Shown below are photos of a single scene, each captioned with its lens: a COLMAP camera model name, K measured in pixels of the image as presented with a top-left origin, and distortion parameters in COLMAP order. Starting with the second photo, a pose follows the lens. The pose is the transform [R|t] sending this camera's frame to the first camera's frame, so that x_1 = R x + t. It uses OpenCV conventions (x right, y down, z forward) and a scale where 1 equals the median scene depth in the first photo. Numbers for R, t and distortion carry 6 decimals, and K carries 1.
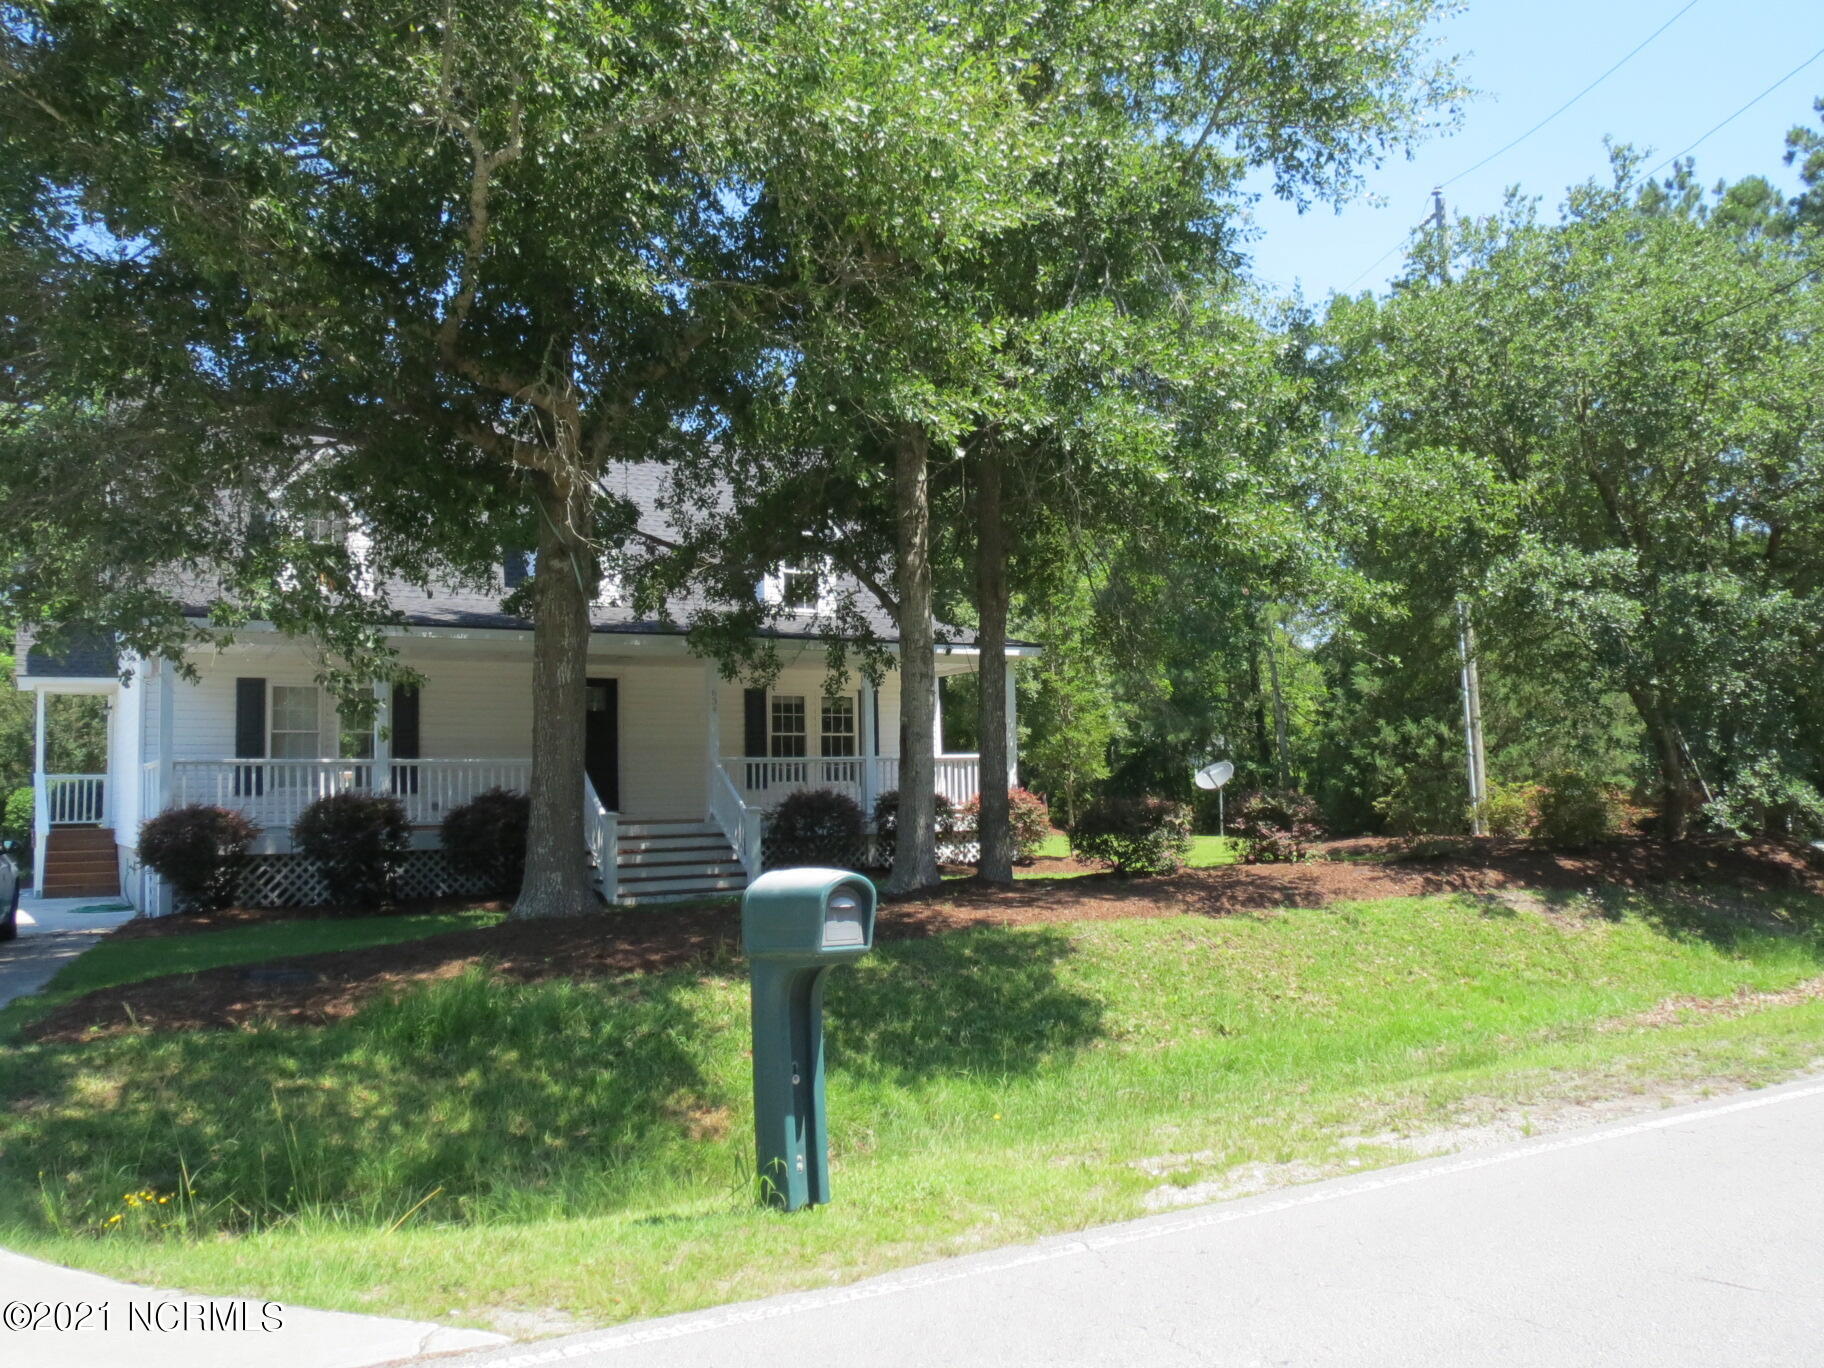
lens RADIAL K [[1545.2, 0, 899.9], [0, 1545.2, 694.7], [0, 0, 1]] dist [-0.023319, 0.021007]
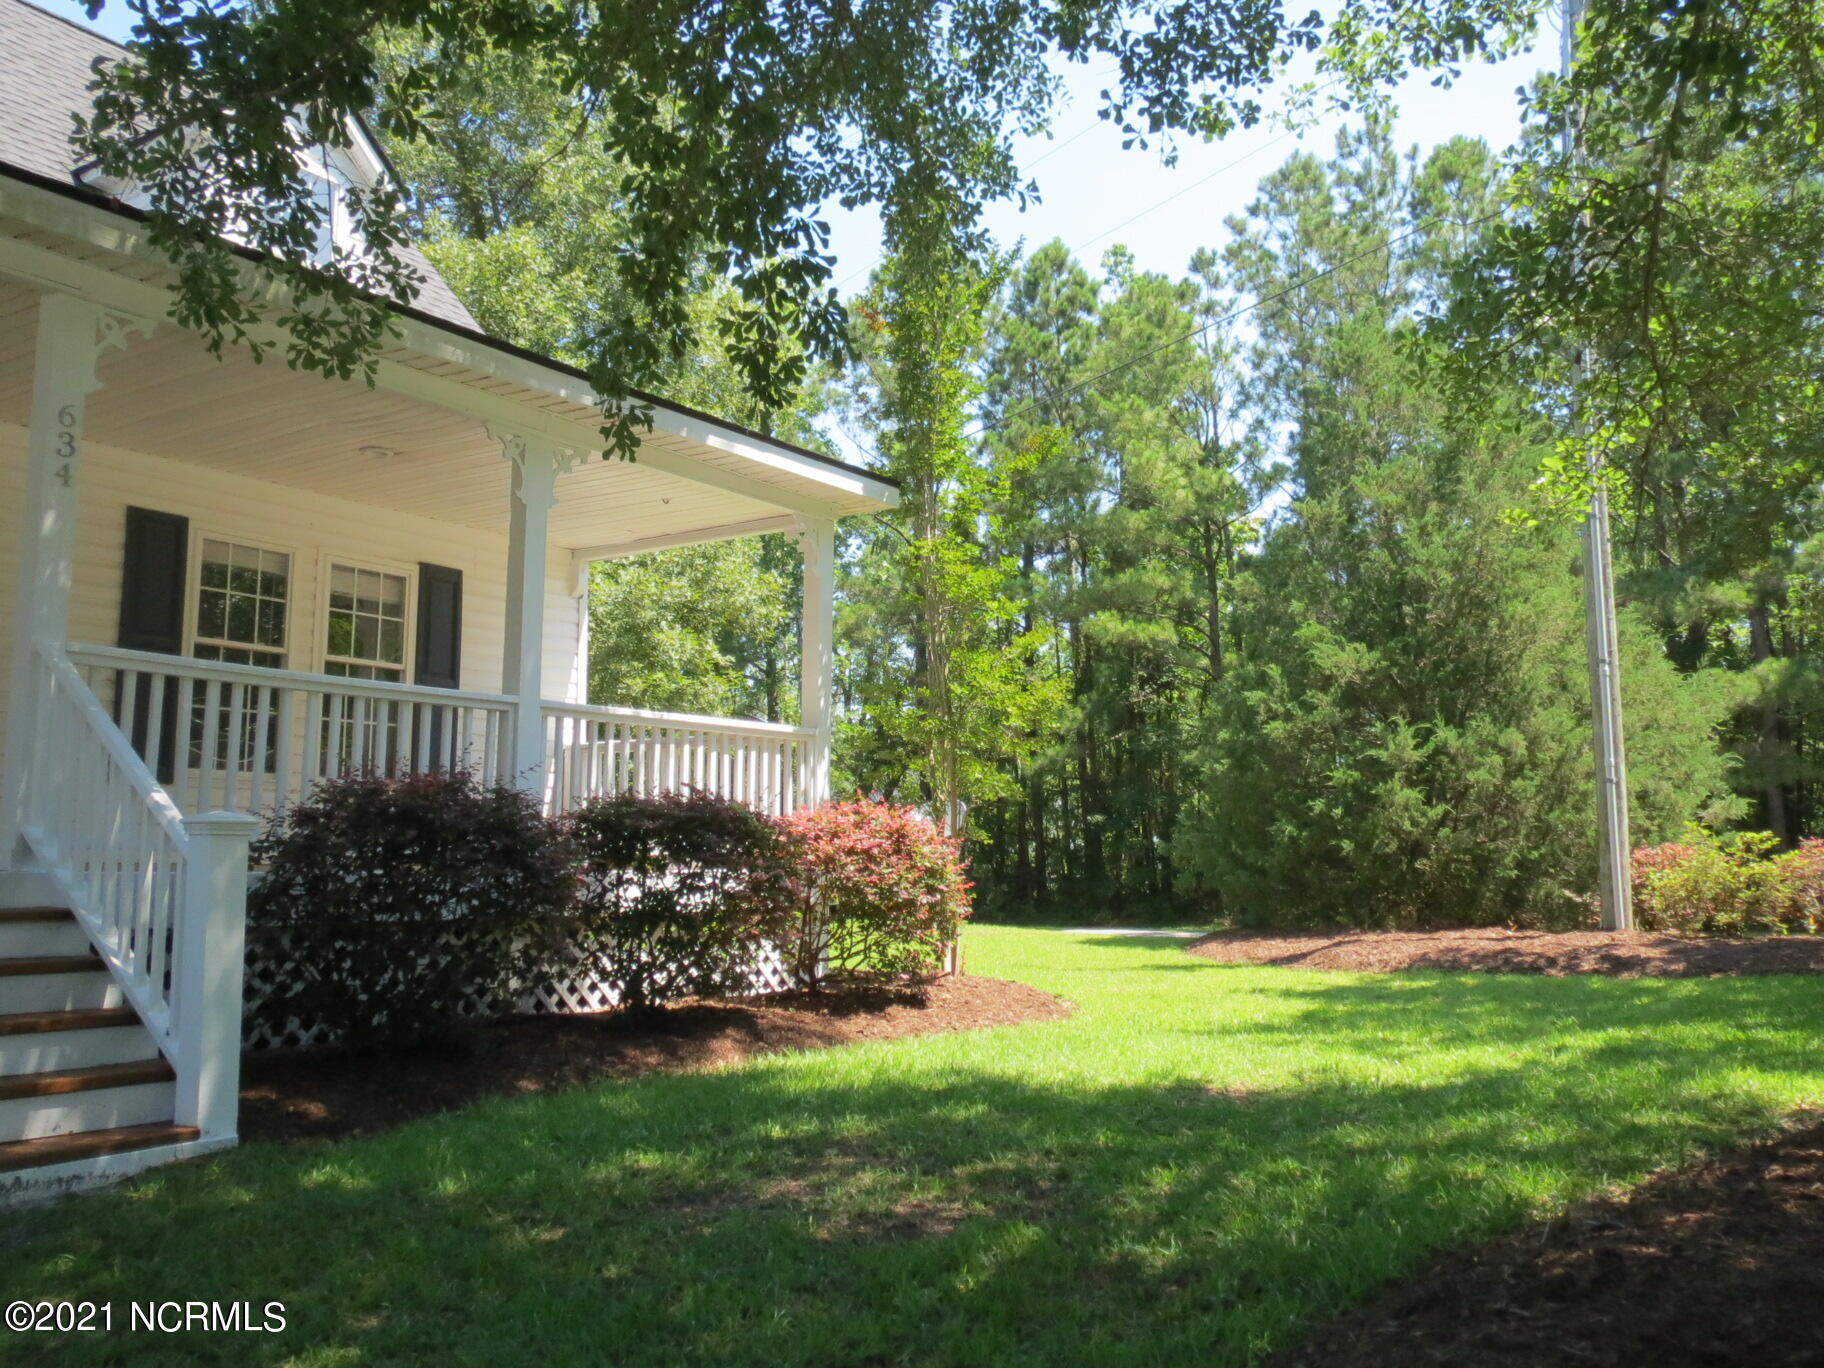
lens RADIAL K [[1545.2, 0, 913.9], [0, 1545.2, 672.8], [0, 0, 1]] dist [-0.023319, 0.021007]
pose [[0.900565, 0.079797, 0.427335, -0.113224], [-0.053688, 0.995899, -0.072823, 0.068484], [-0.431394, 0.042639, 0.901156, 0.791652]]
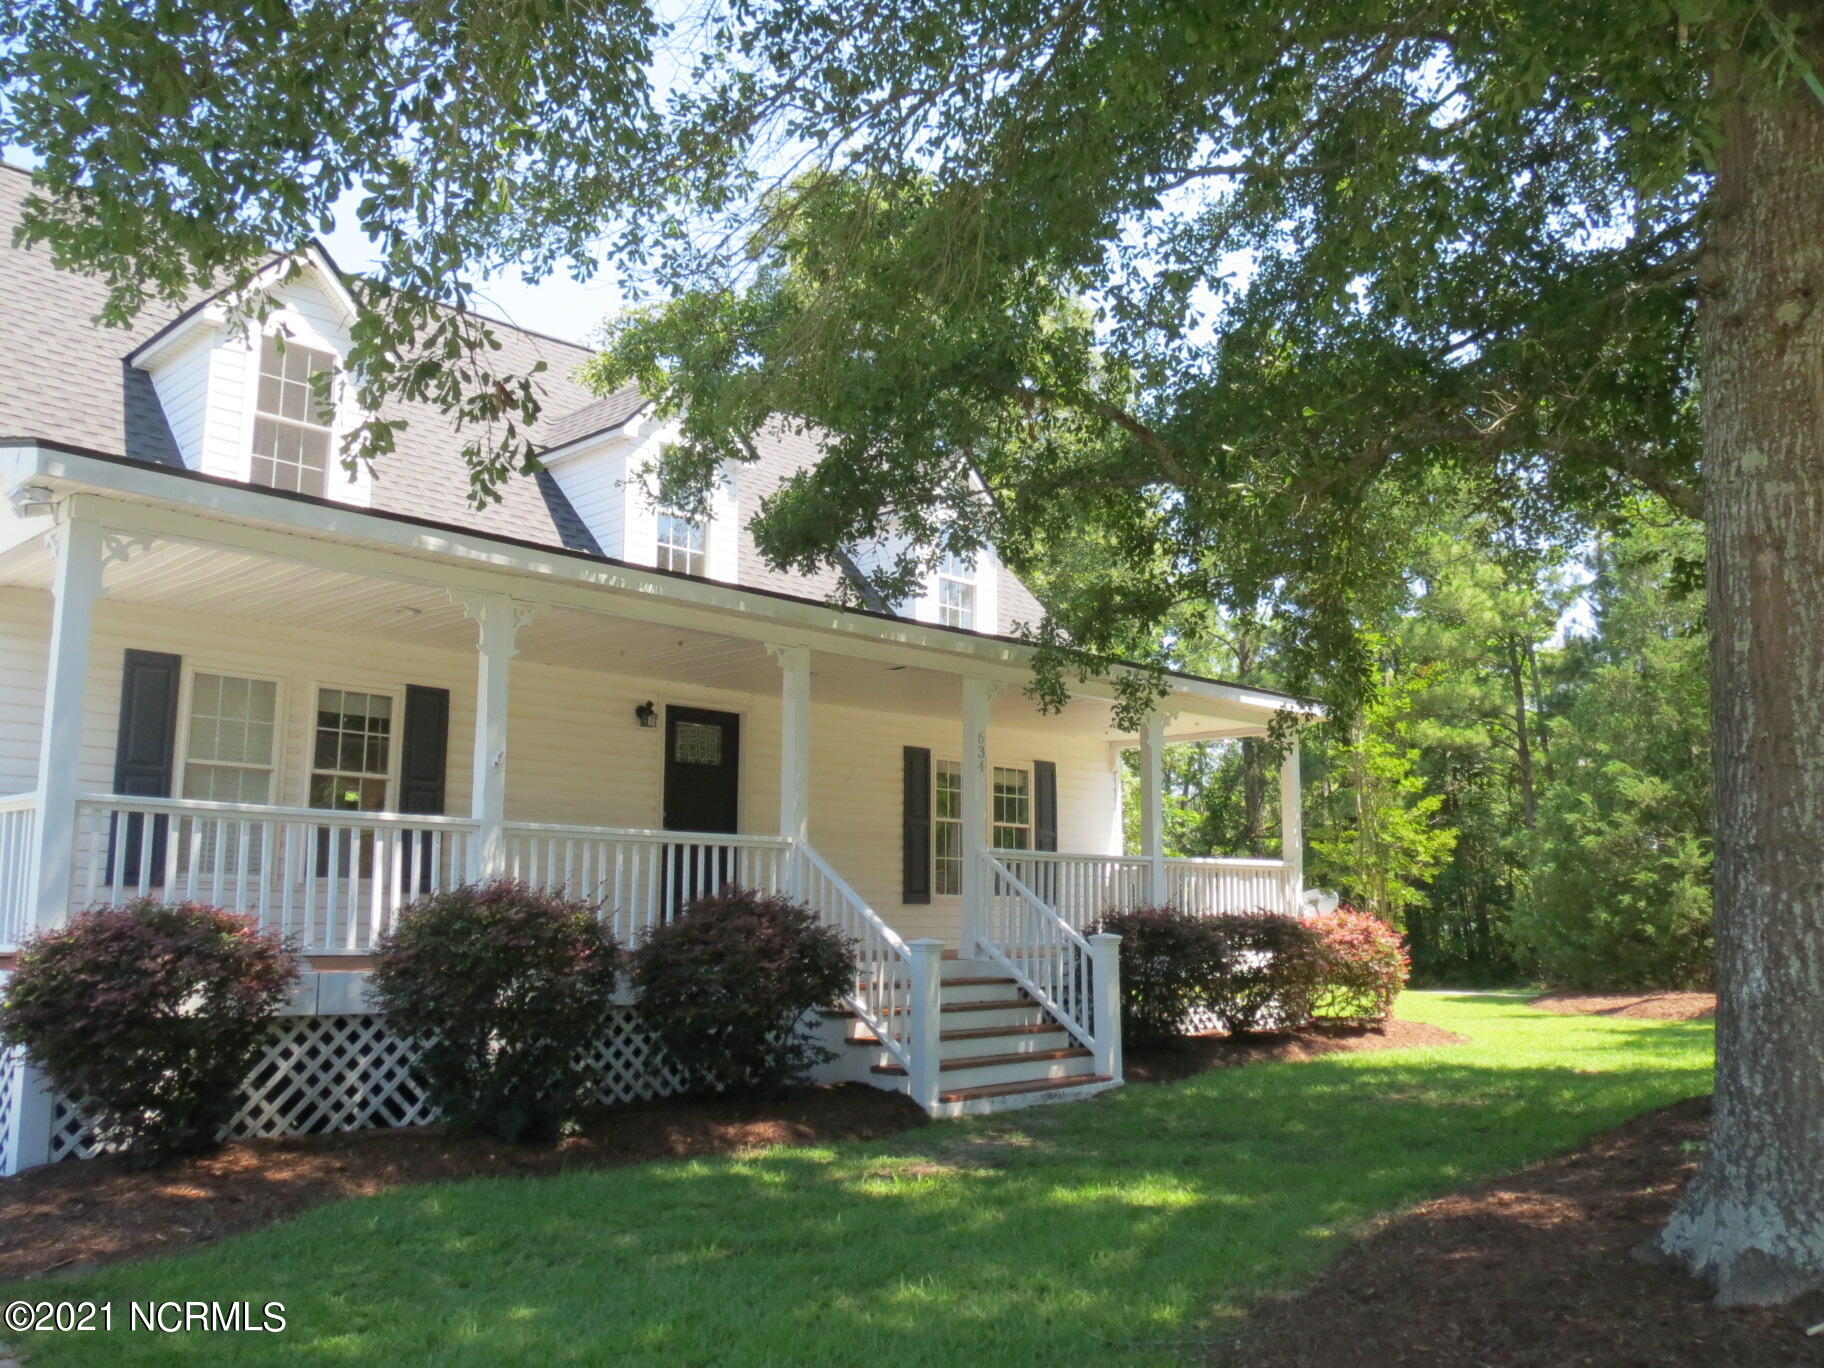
lens RADIAL K [[1545.2, 0, 910.2], [0, 1545.2, 679.1], [0, 0, 1]] dist [-0.023319, 0.021007]
pose [[0.962307, 0.065787, 0.263887, -0.356306], [-0.040589, 0.994176, -0.099836, 0.043020], [-0.268918, 0.085362, 0.959373, 0.510636]]
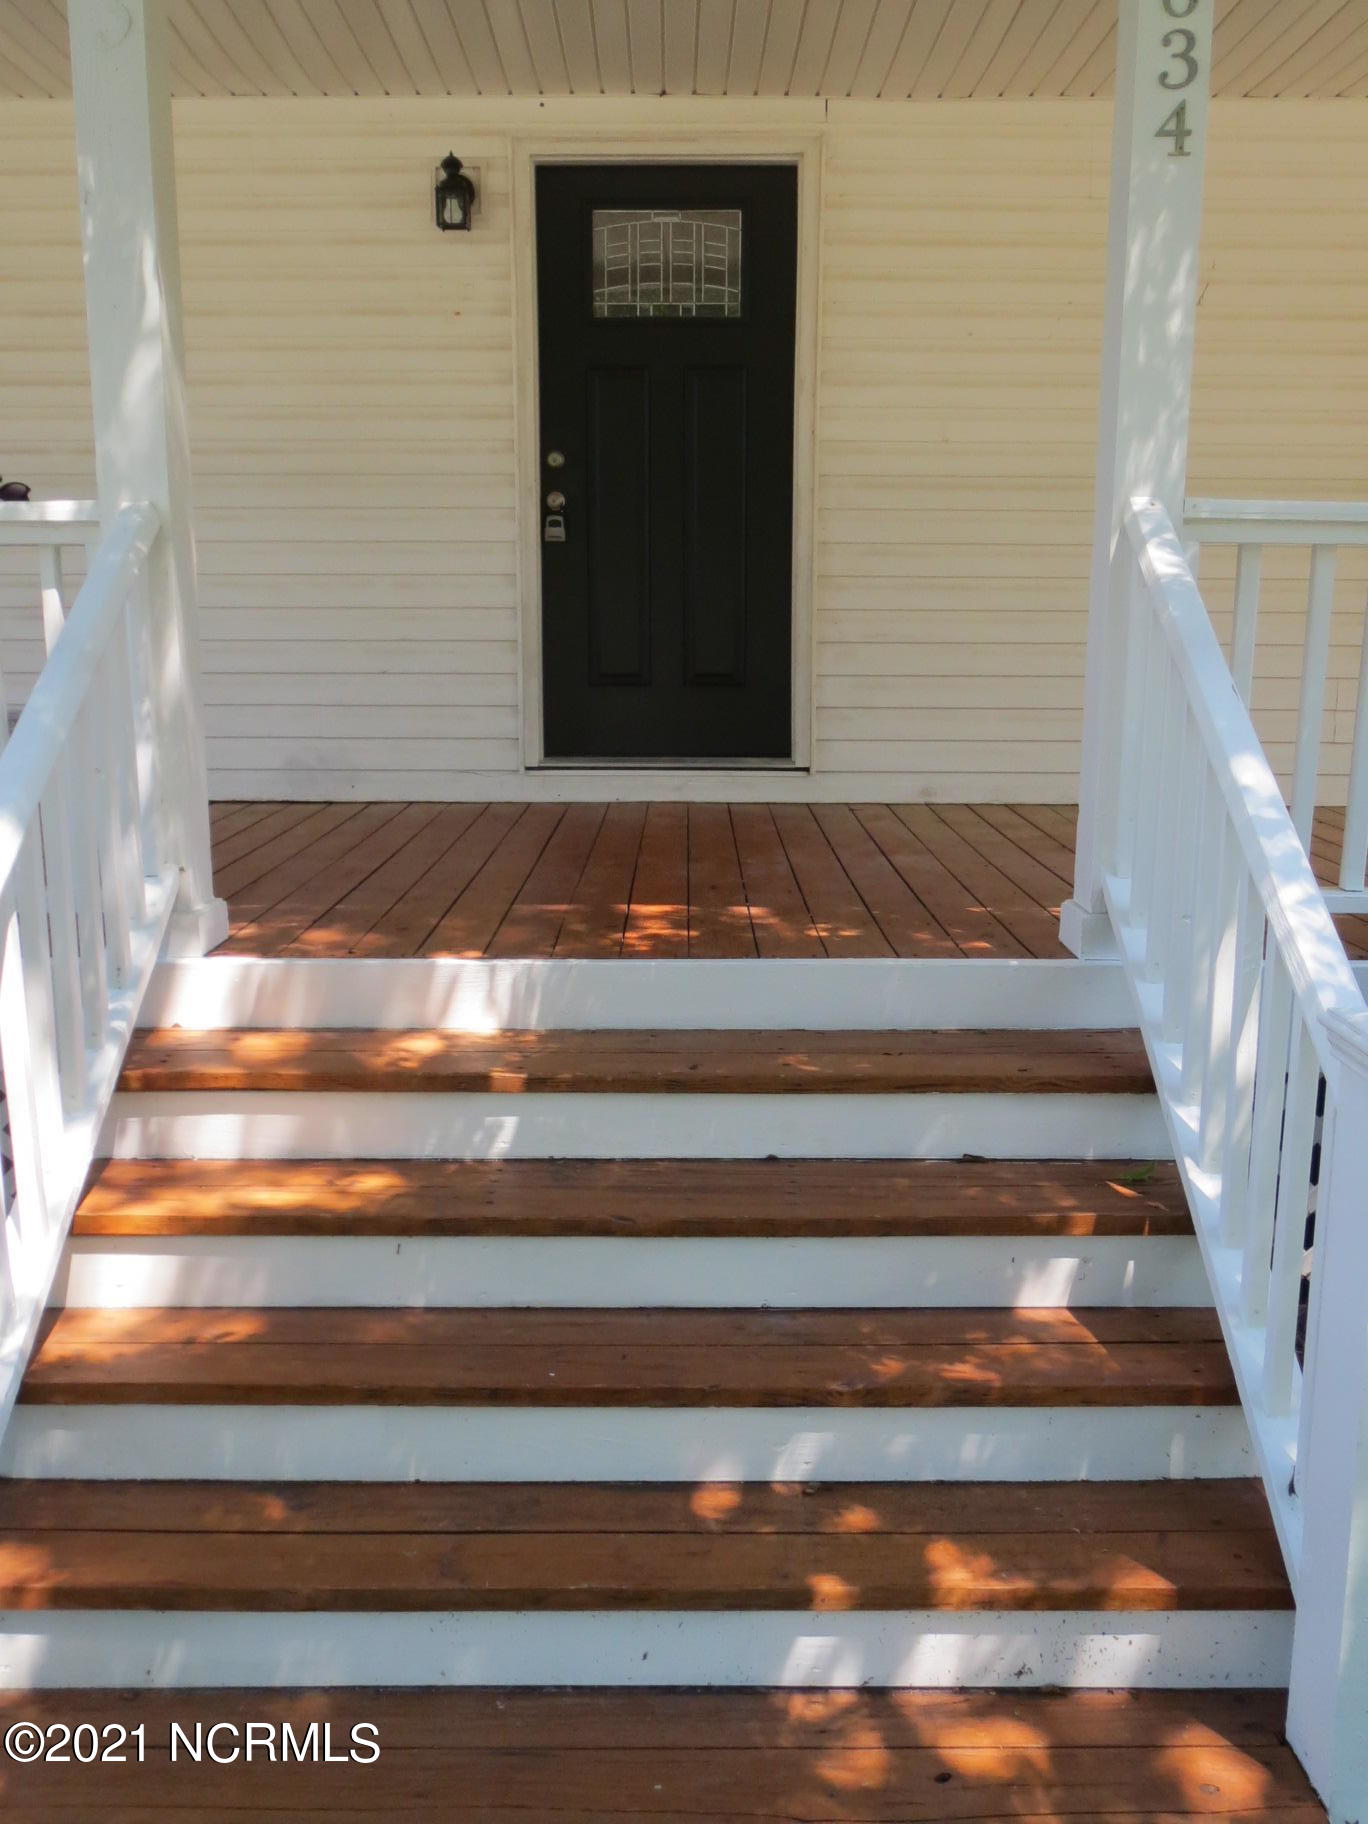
lens RADIAL K [[1545.2, 0, 680.3], [0, 1545.2, 904.3], [0, 0, 1]] dist [-0.023319, 0.021007]
pose [[0.866738, 0.114858, -0.485359, -0.099196], [0.011175, 0.968407, 0.249125, 0.047773], [0.498639, -0.221350, 0.838071, 0.997863]]
